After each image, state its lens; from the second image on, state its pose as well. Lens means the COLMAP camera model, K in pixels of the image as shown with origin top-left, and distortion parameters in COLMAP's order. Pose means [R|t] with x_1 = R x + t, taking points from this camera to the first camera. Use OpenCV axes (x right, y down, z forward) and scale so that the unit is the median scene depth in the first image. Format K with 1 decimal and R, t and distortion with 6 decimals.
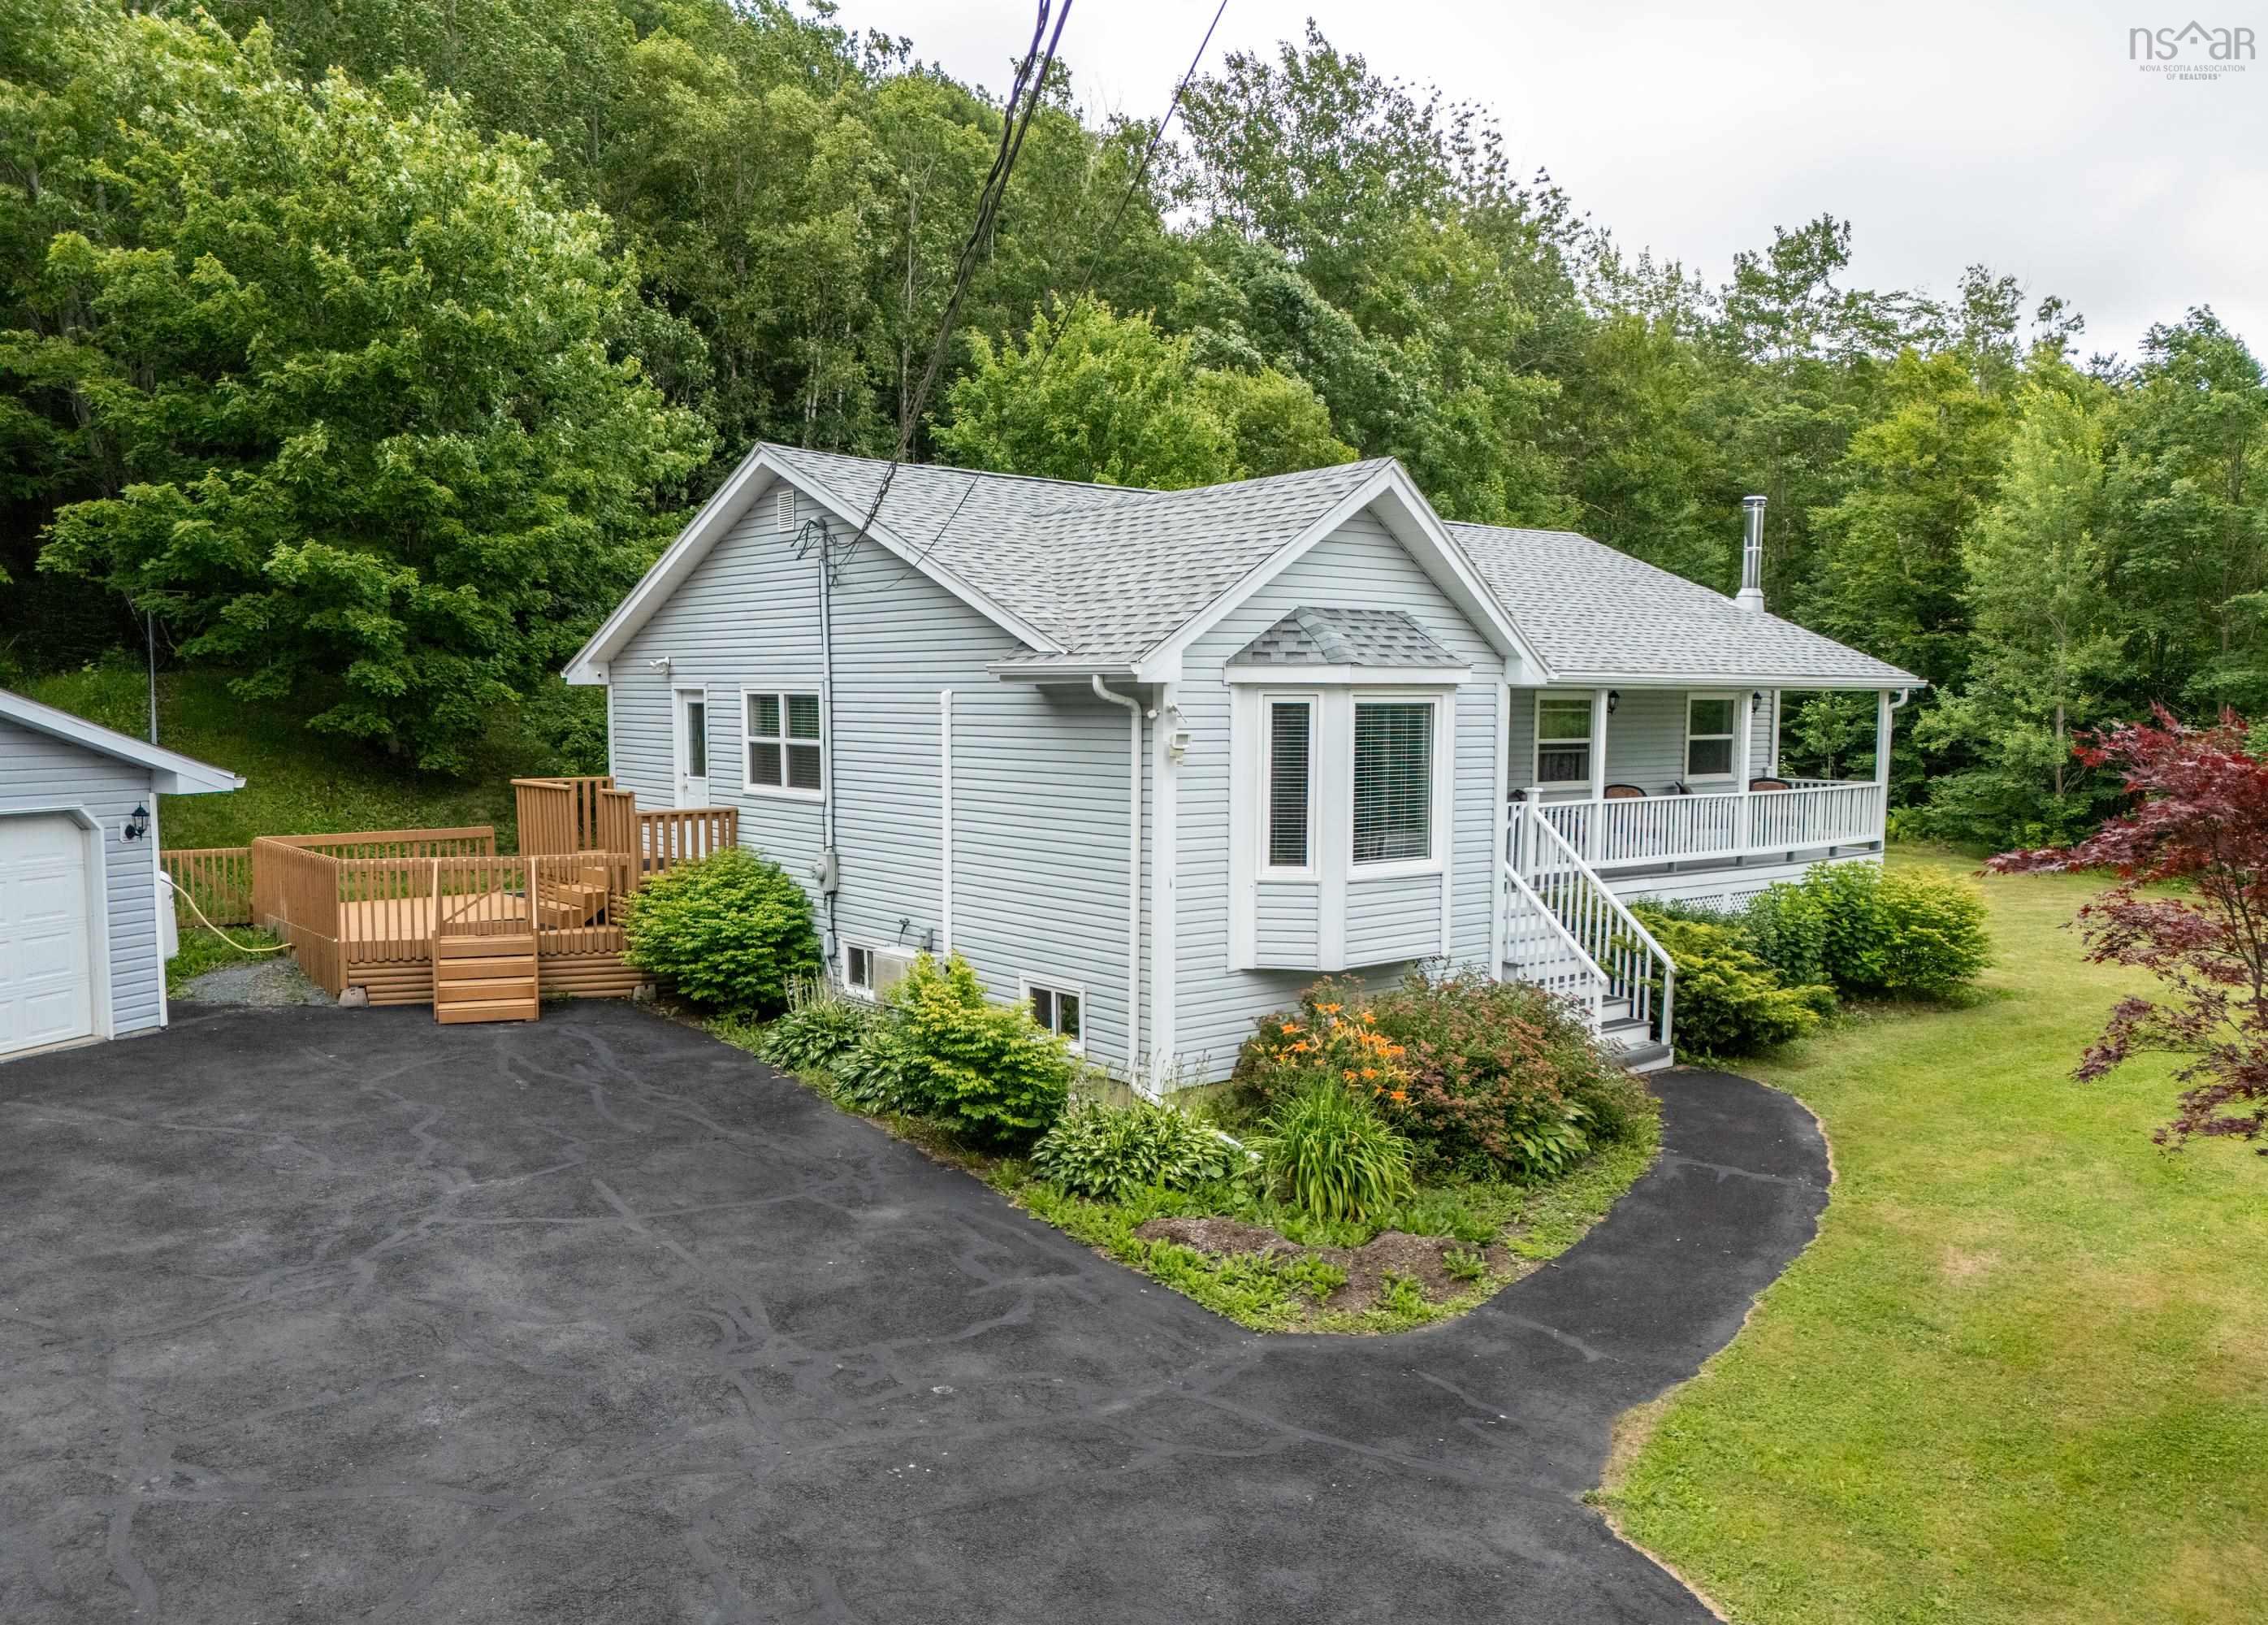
lens RADIAL K [[1739.7, 0, 1198.1], [0, 1739.7, 877.5], [0, 0, 1]] dist [0.101477, -0.141550]
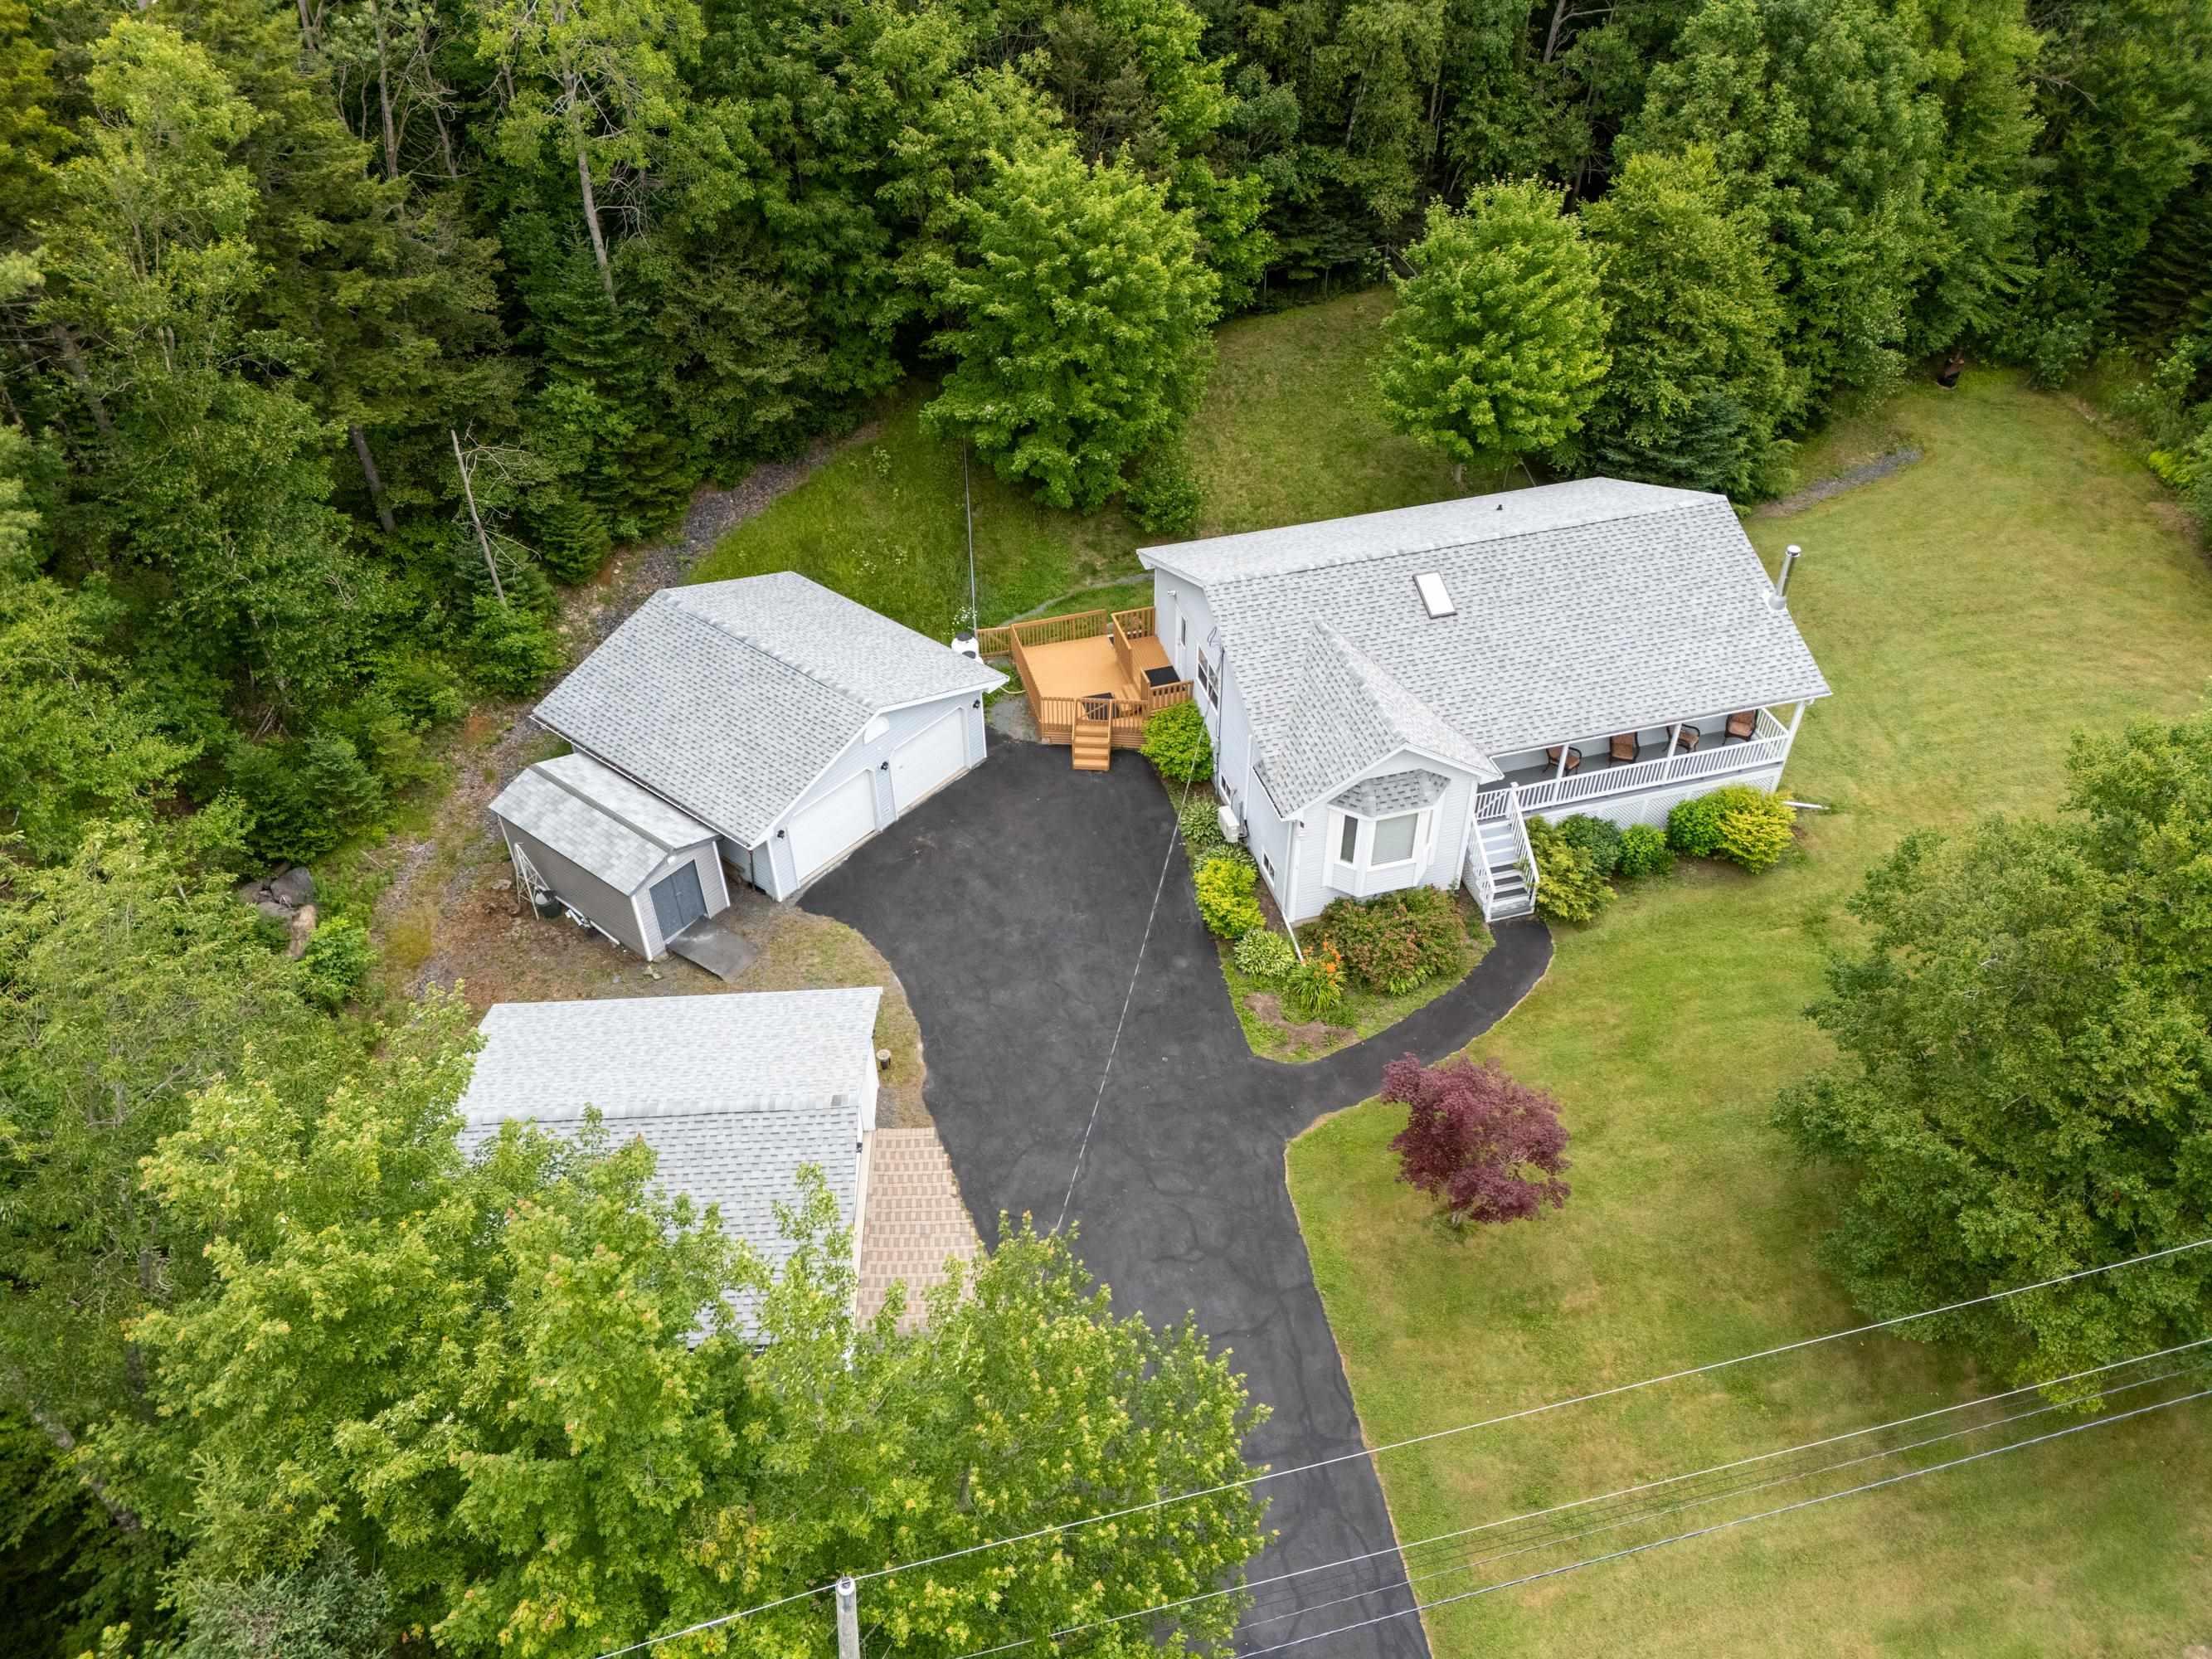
lens RADIAL K [[1536.9, 0, 1059.5], [0, 1536.9, 849.1], [0, 0, 1]] dist [0.065944, -0.001615]
pose [[0.903244, 0.244449, -0.352696, 0.484097], [-0.009334, 0.832890, 0.553360, -1.330470], [0.429025, -0.496527, 0.754585, -1.000756]]
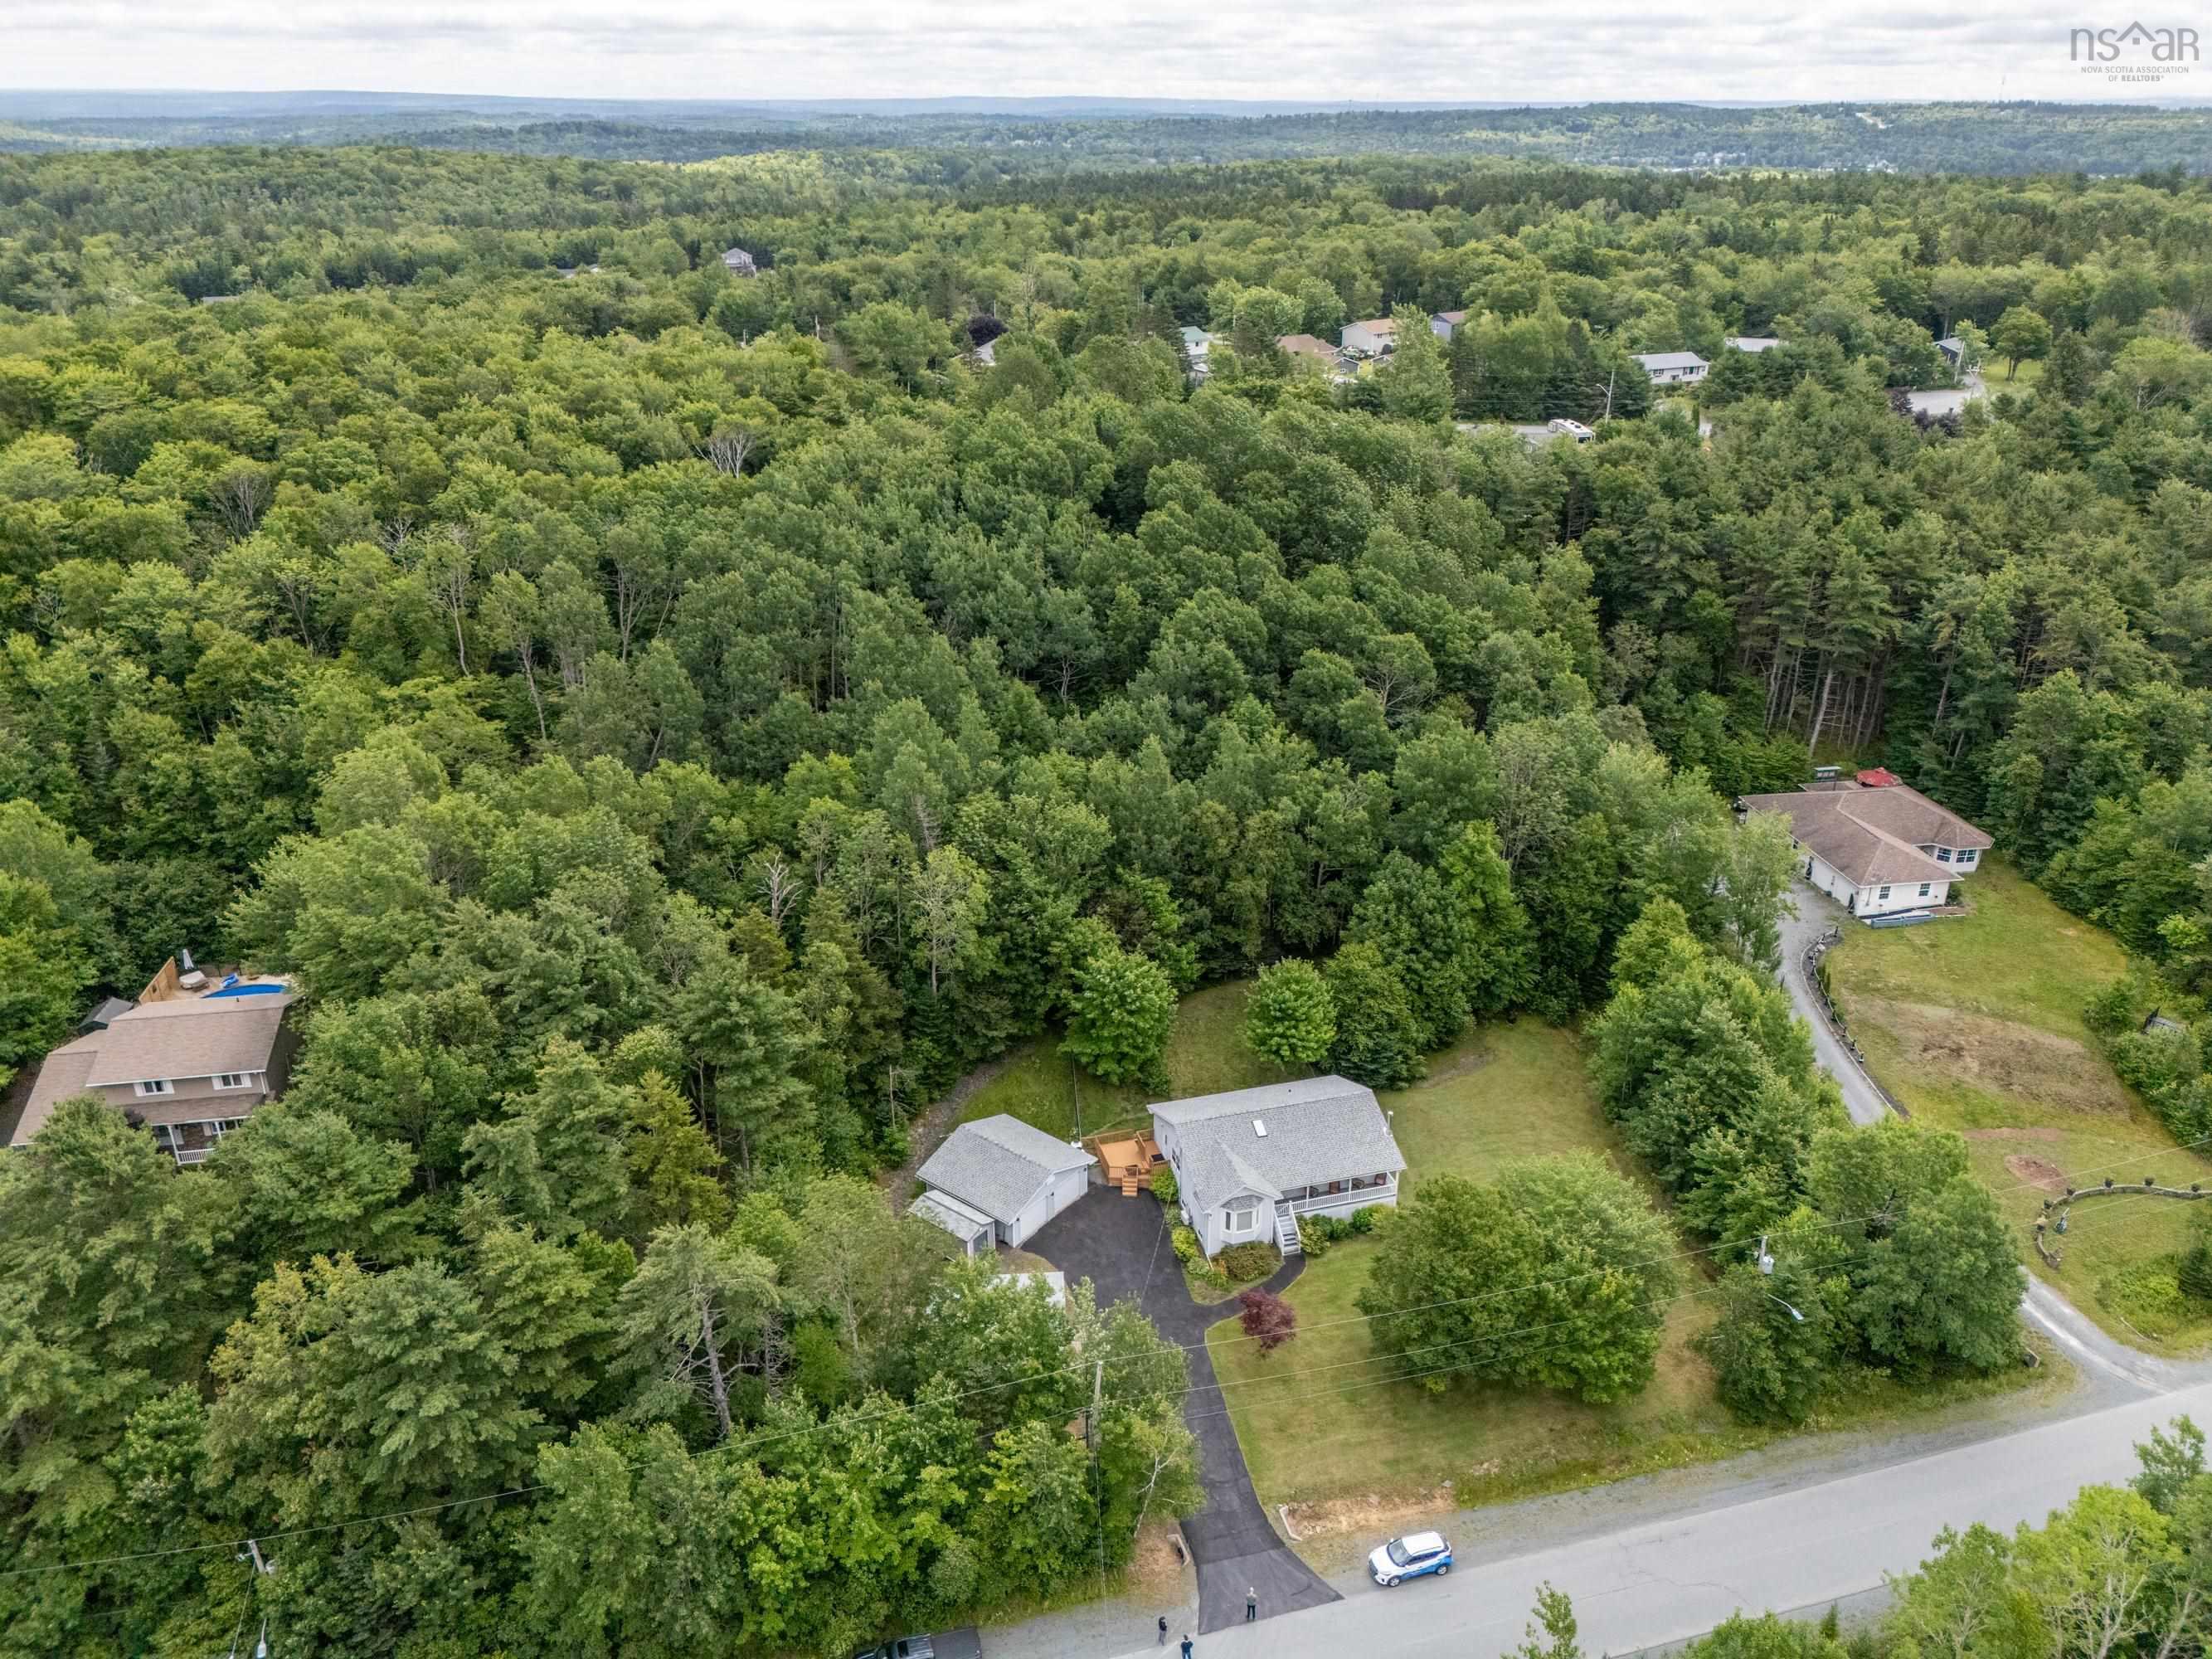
lens RADIAL K [[1635.7, 0, 1106.0], [0, 1635.7, 829.5], [0, 0, 1]] dist [0.070644, -0.053300]
pose [[0.919389, 0.142779, -0.366522, 1.890690], [-0.033393, 0.956763, 0.288944, -3.620081], [0.391930, -0.253413, 0.884405, -4.958934]]
